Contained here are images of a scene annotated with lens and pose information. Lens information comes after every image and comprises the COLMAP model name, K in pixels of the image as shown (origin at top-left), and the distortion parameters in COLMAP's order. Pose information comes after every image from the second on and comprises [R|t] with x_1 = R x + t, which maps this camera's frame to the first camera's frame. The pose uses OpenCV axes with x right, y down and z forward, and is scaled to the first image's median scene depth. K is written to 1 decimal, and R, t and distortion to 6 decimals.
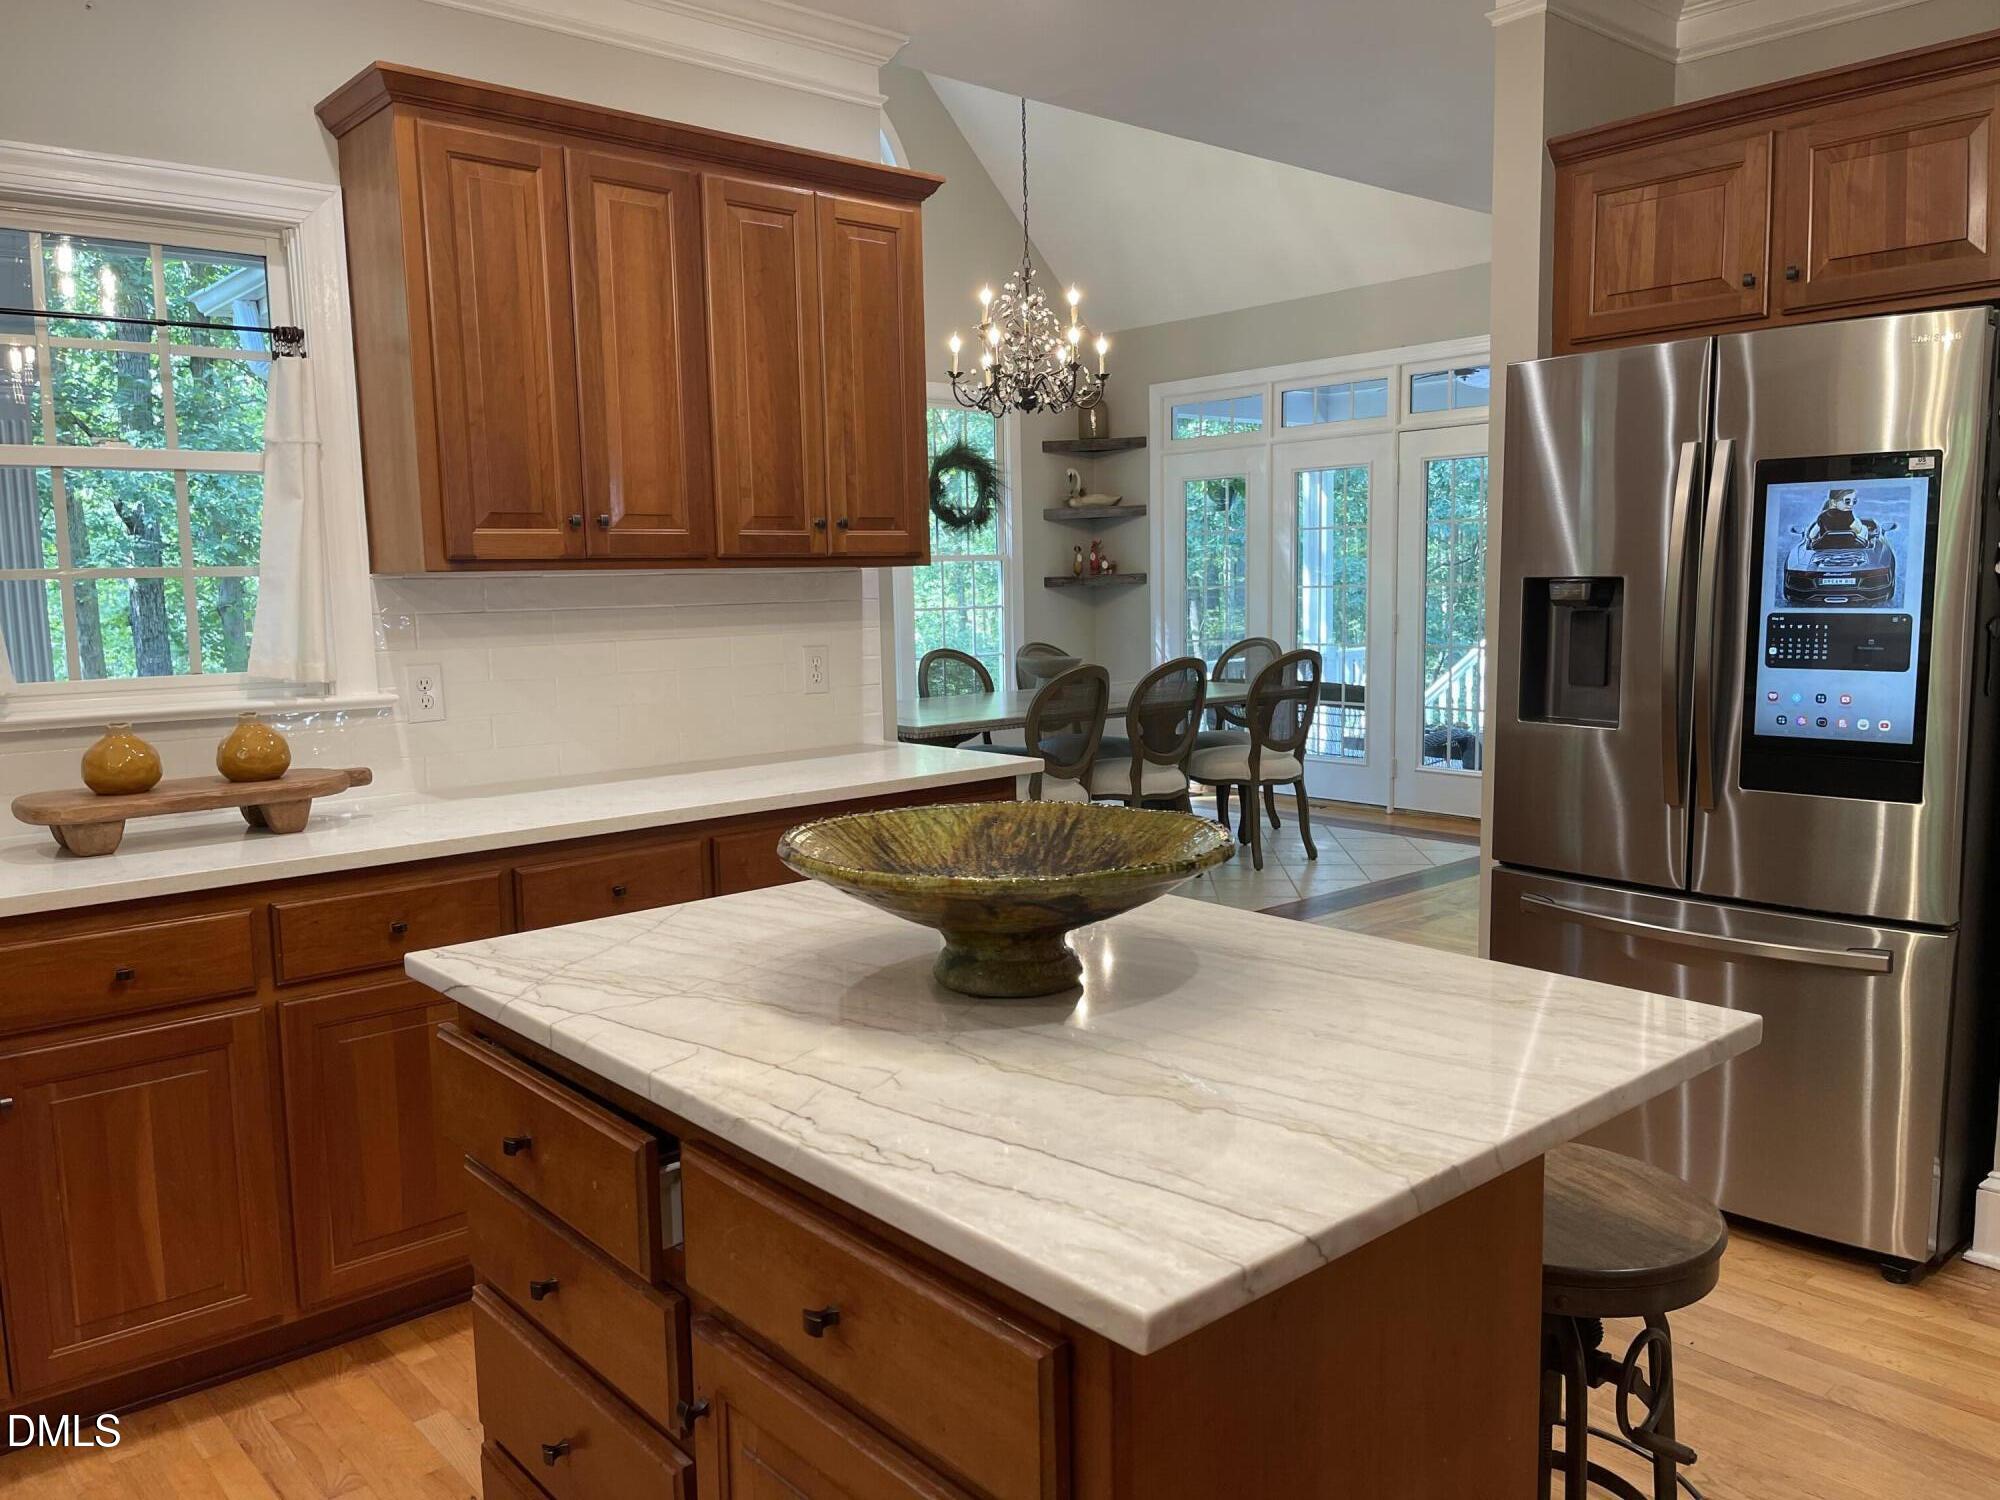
lens RADIAL K [[1493.5, 0, 993.8], [0, 1493.5, 767.6], [0, 0, 1]] dist [0.012838, -0.004146]
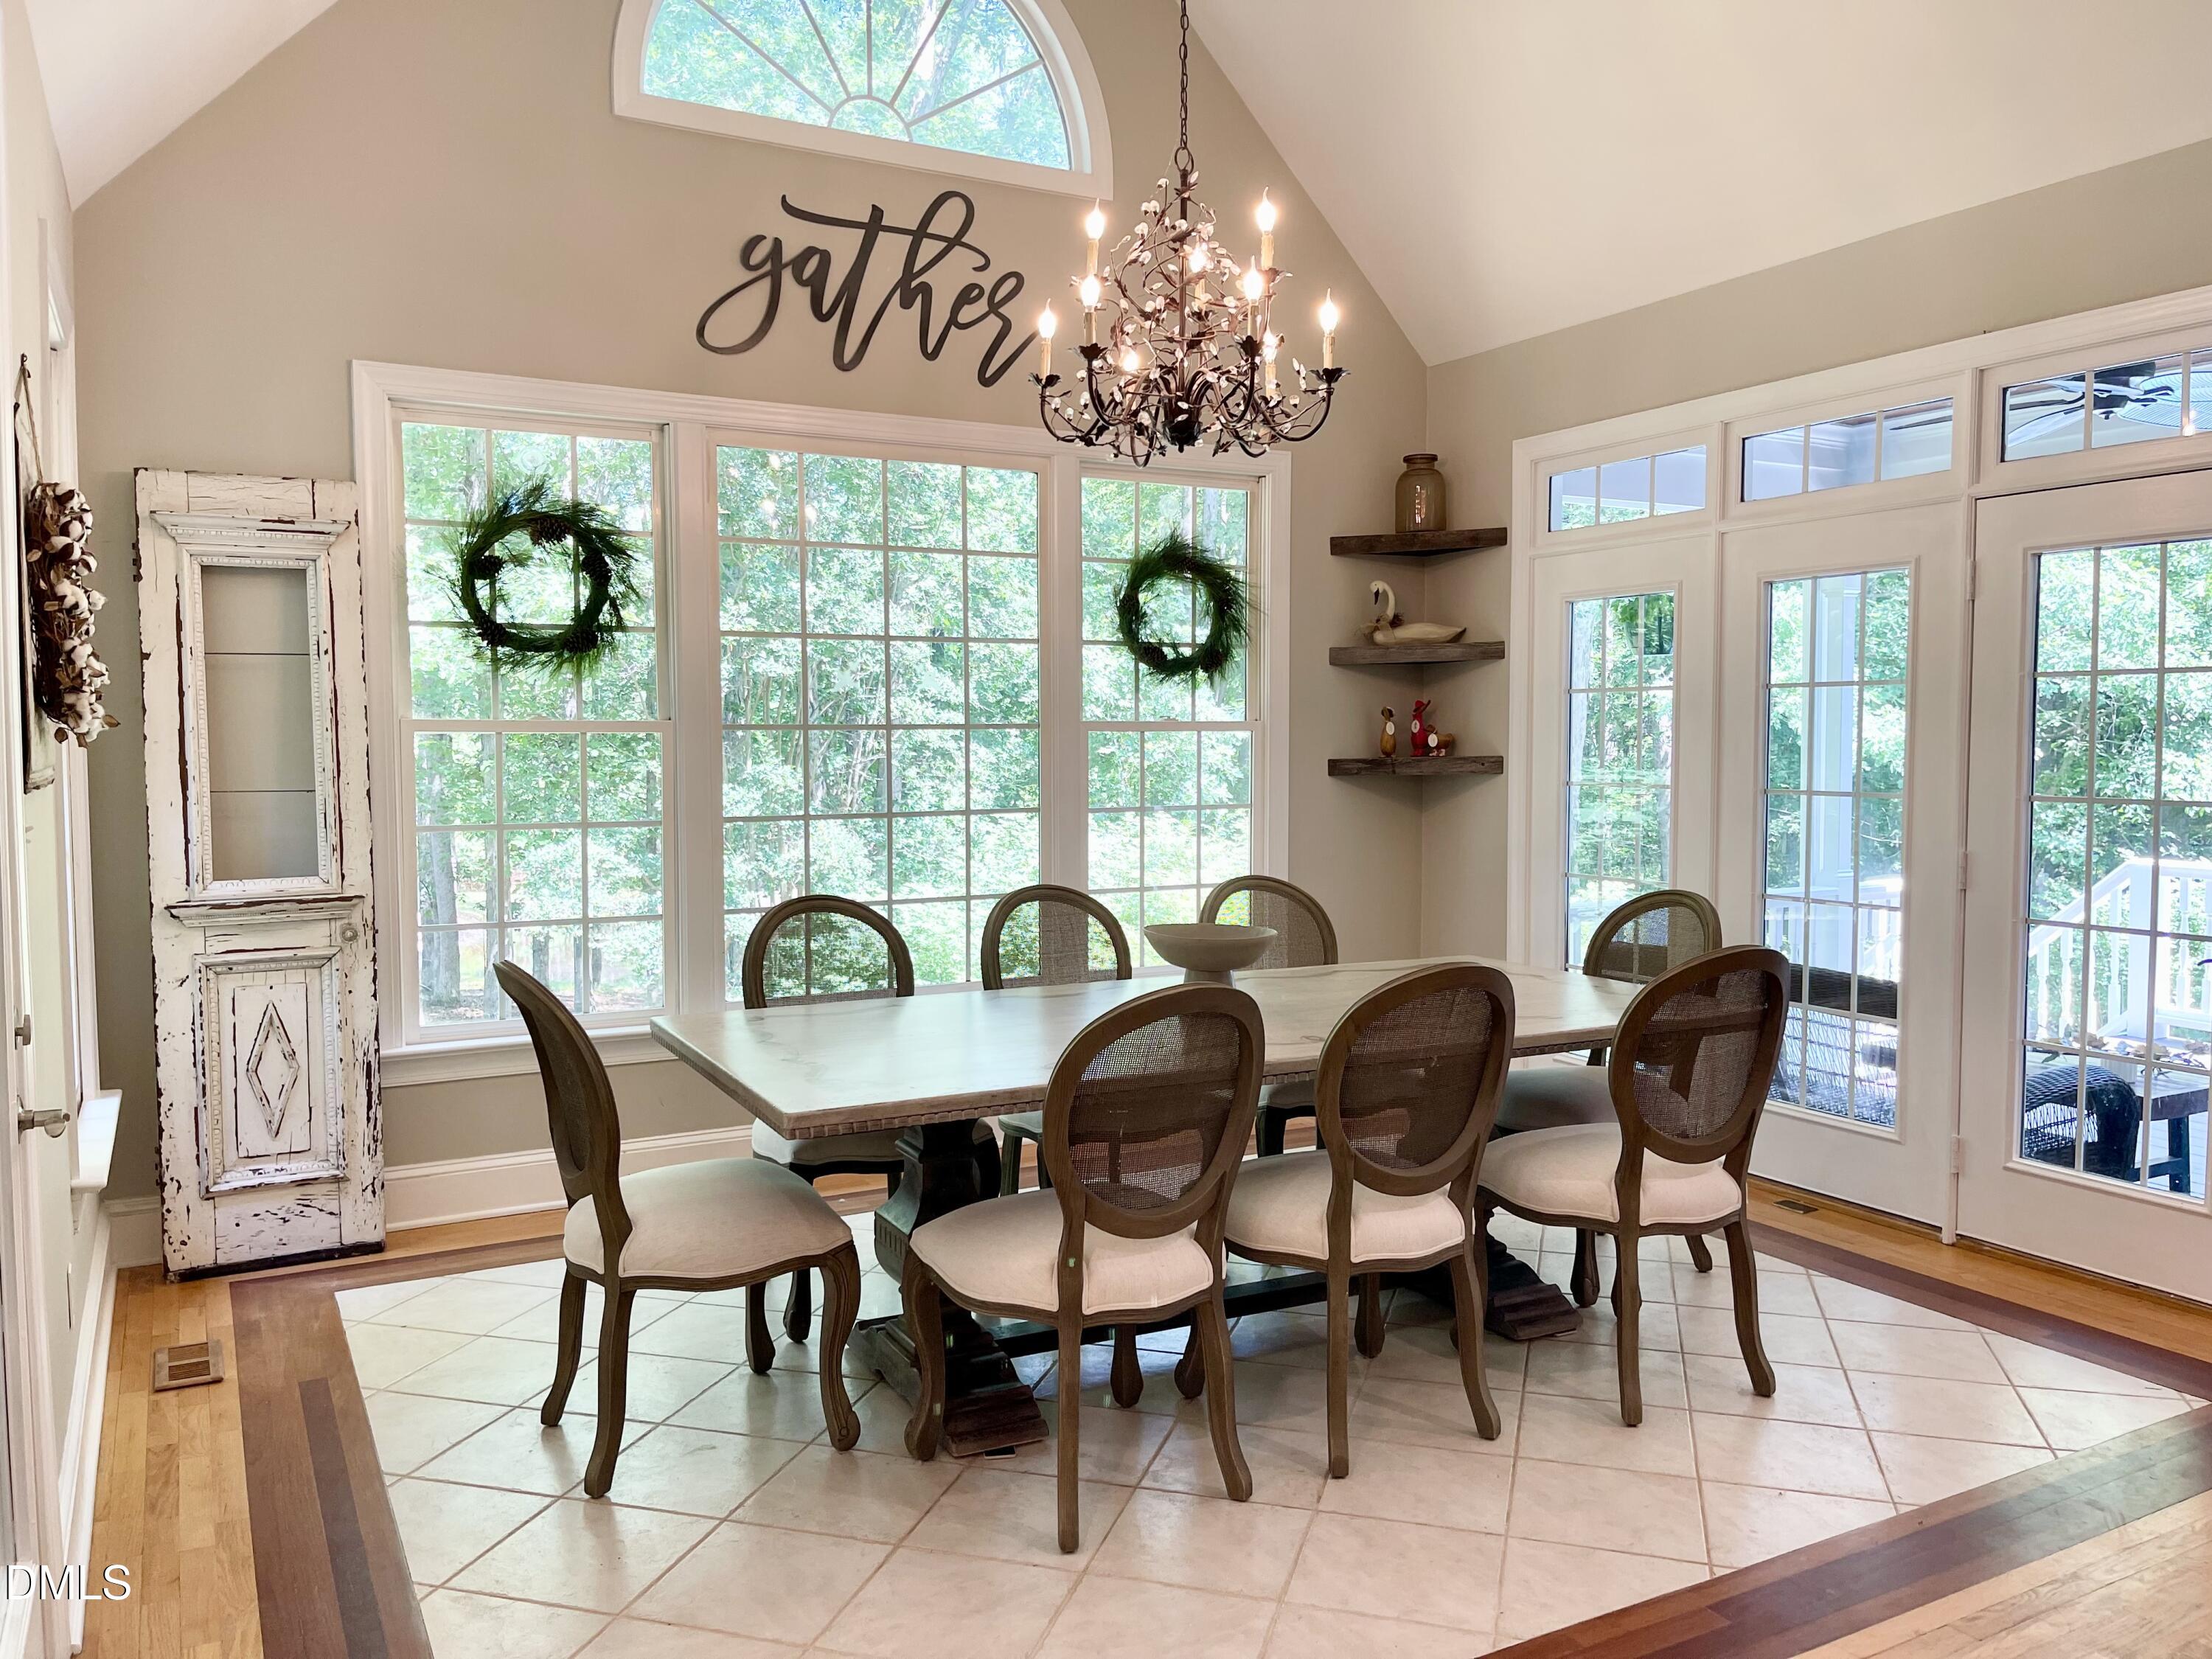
lens RADIAL K [[1651.8, 0, 1103.3], [0, 1651.8, 818.0], [0, 0, 1]] dist [0.012838, -0.004146]
pose [[0.976503, 0.029533, -0.213472, 0.091374], [-0.045922, 0.996331, -0.072226, -0.053208], [0.210555, 0.080332, 0.974276, 0.344370]]
